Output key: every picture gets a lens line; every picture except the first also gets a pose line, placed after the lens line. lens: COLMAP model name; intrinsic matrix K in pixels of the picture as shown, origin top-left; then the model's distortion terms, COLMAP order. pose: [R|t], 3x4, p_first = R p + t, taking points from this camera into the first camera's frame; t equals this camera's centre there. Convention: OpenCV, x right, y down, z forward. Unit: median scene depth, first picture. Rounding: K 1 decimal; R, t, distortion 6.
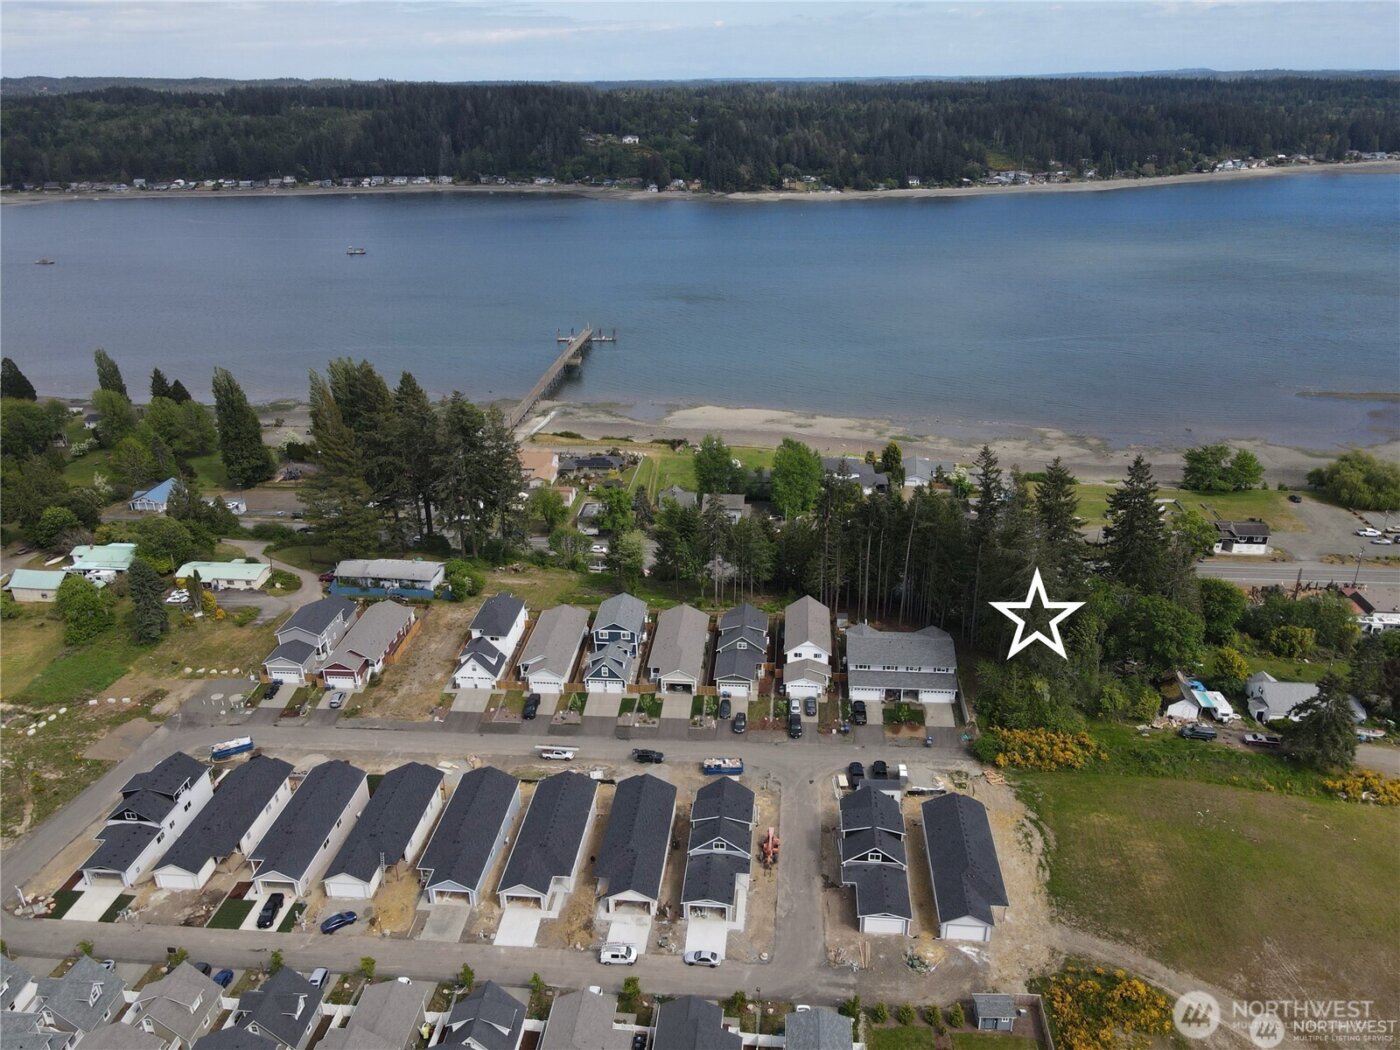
lens RADIAL K [[1032.0, 0, 700.0], [0, 1032.0, 525.0], [0, 0, 1]] dist [0.012355, 0.004410]
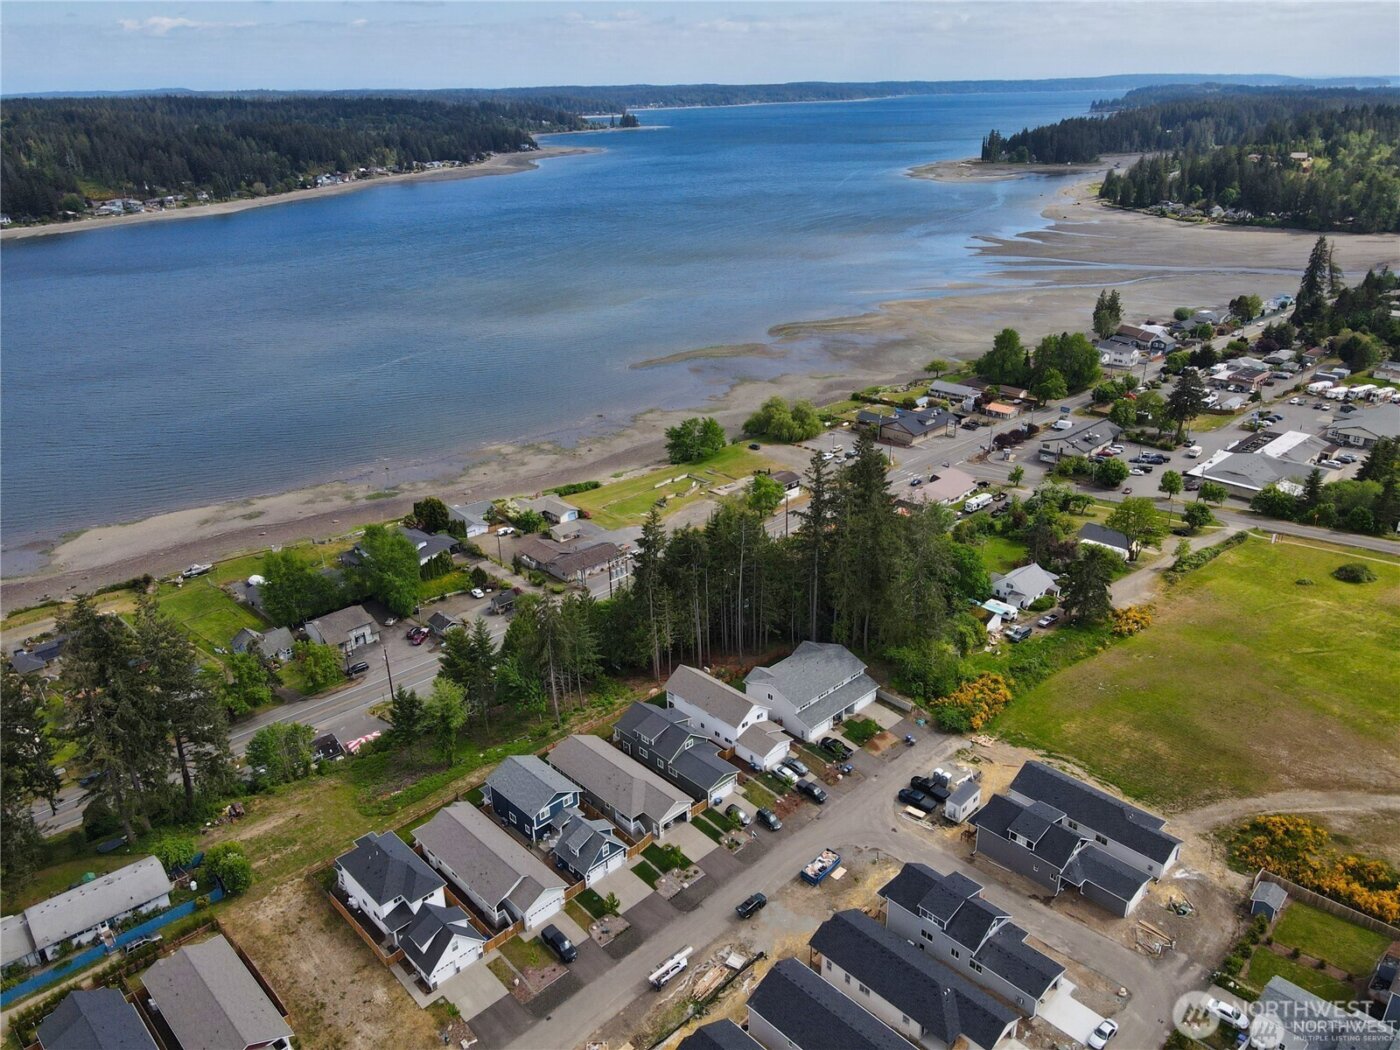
lens RADIAL K [[1032.0, 0, 700.0], [0, 1032.0, 525.0], [0, 0, 1]] dist [0.012355, 0.004410]
pose [[0.651804, -0.295538, 0.698433, -0.313347], [0.306733, 0.944990, 0.113612, -0.094106], [-0.693589, 0.140180, 0.706600, 0.225548]]
